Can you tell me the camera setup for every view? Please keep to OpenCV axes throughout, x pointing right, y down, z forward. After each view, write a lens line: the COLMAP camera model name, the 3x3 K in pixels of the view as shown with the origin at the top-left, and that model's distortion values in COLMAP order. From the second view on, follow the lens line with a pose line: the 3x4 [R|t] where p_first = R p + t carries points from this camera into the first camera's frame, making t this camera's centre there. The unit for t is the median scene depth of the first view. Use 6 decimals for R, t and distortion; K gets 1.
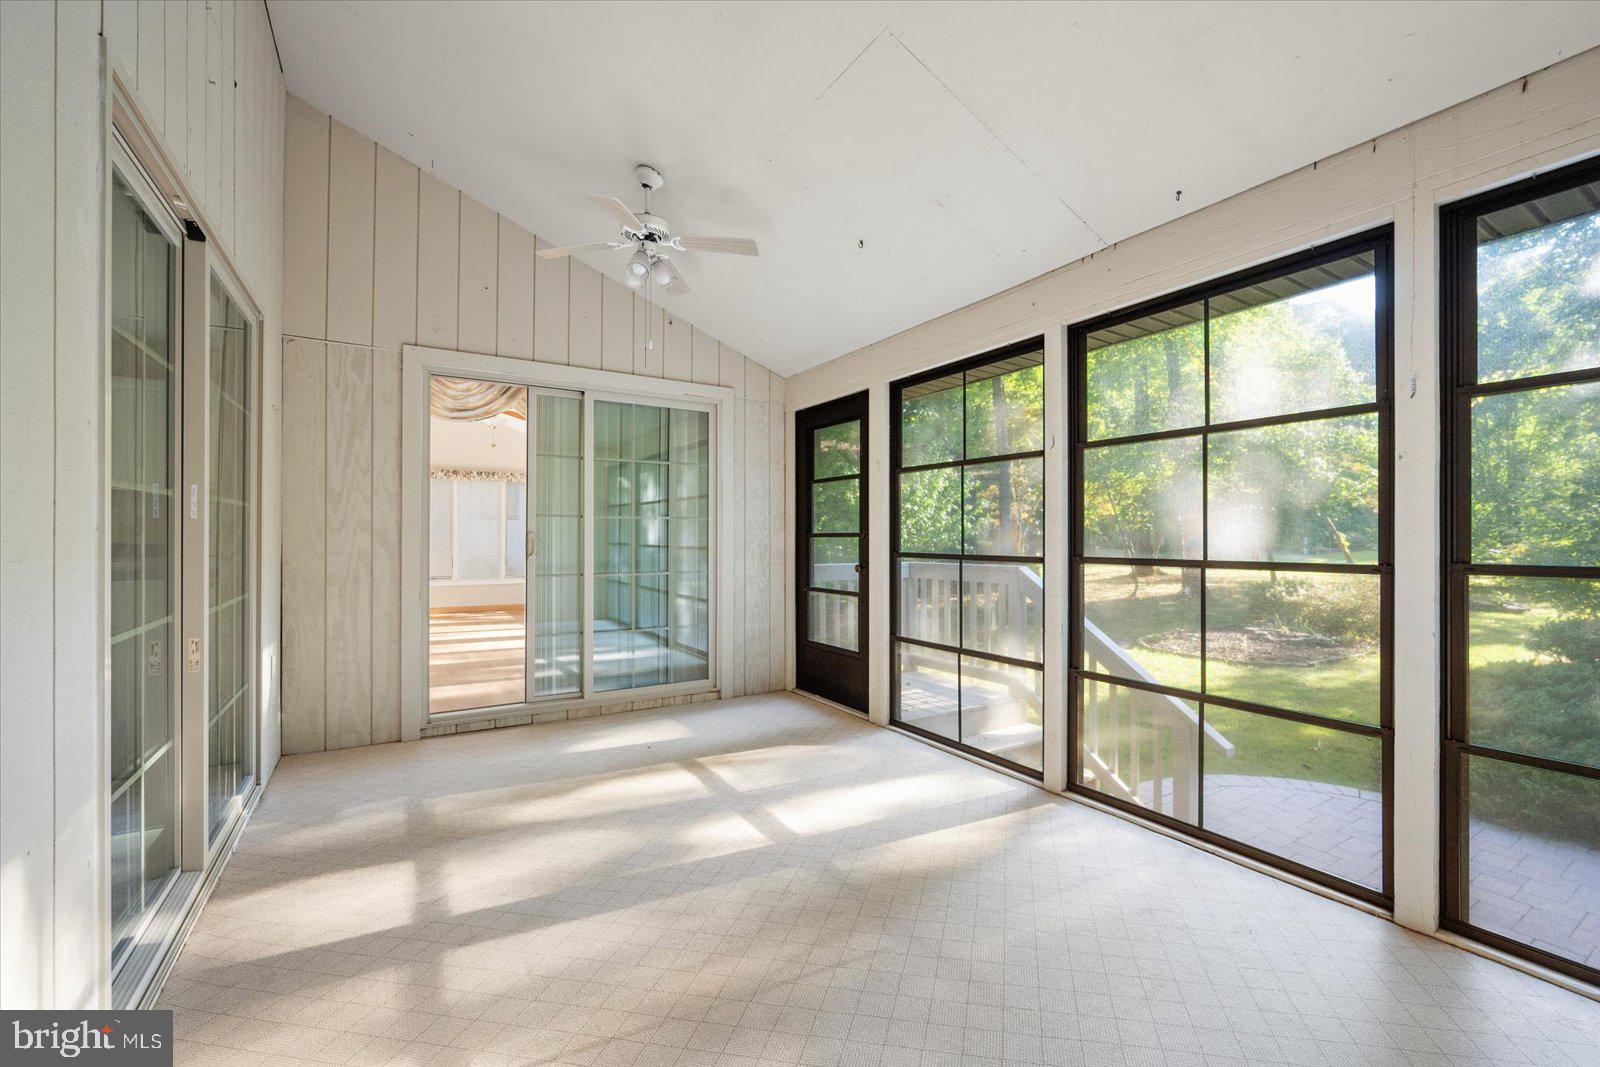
lens RADIAL K [[719.4, 0, 801.3], [0, 719.4, 529.2], [0, 0, 1]] dist [-0.023639, -0.000513]
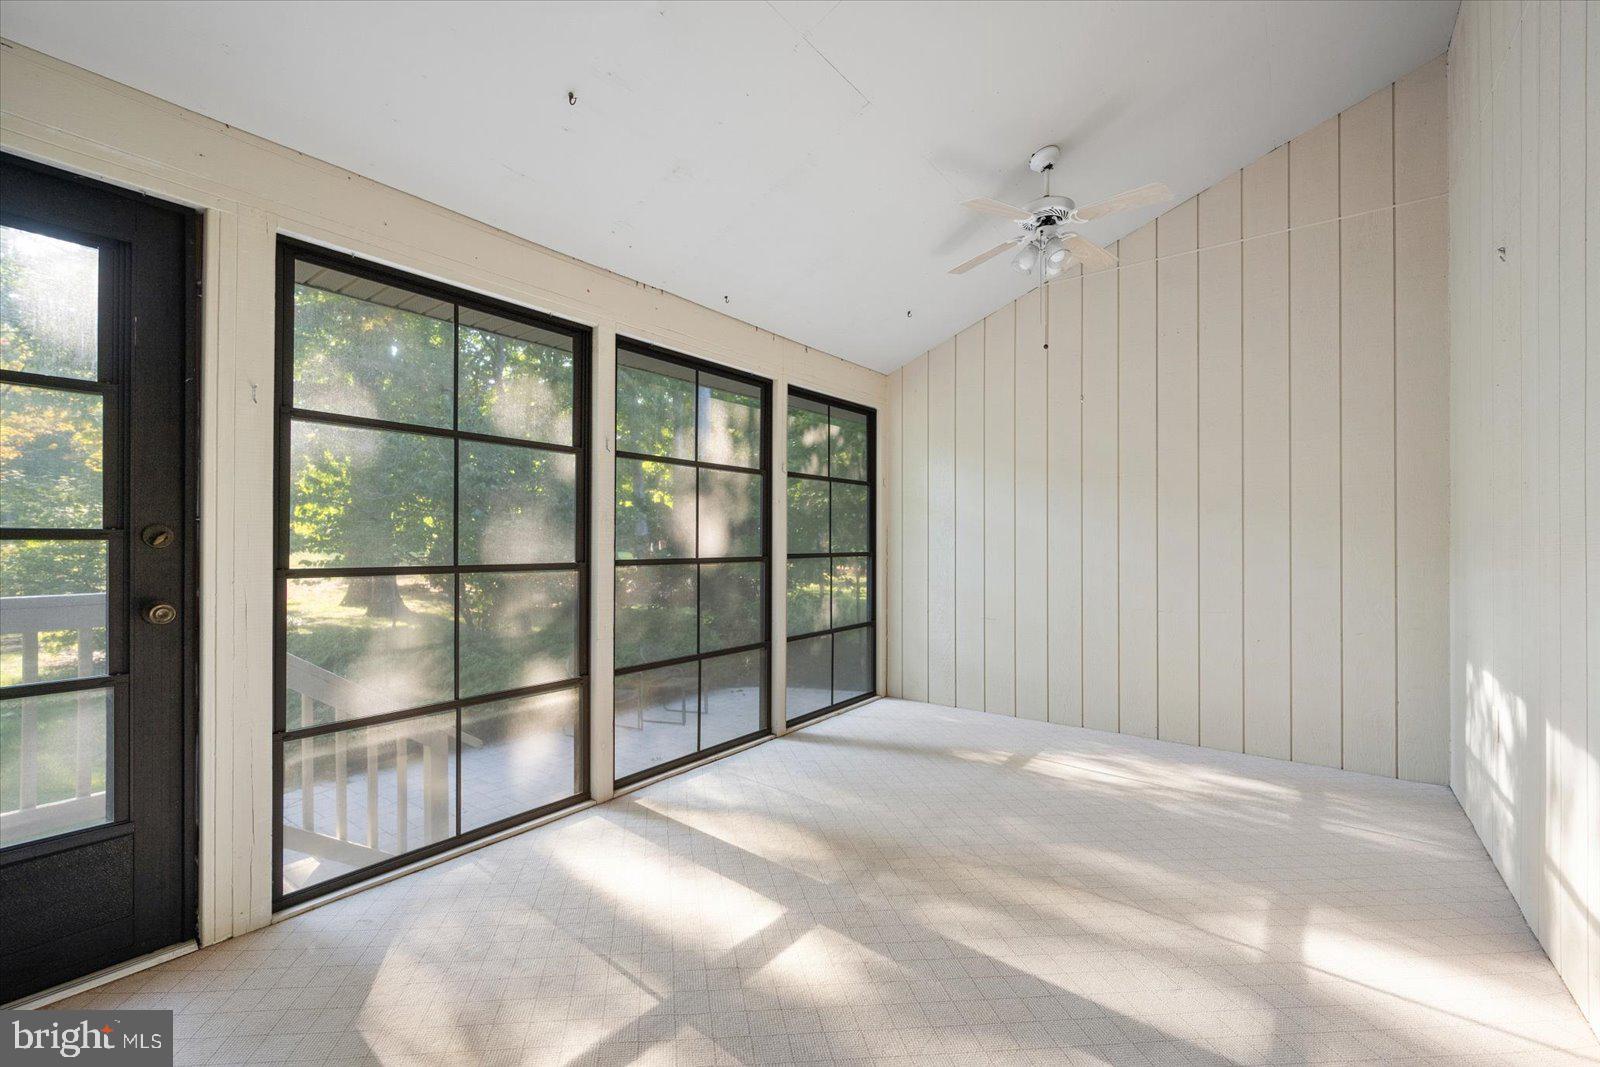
lens RADIAL K [[719.4, 0, 800.4], [0, 719.4, 544.8], [0, 0, 1]] dist [-0.023639, -0.000513]
pose [[-0.437090, 0.003309, 0.899412, -0.691723], [-0.003349, 0.999980, -0.005306, 0.021384], [-0.899412, -0.005331, -0.437070, 1.270302]]
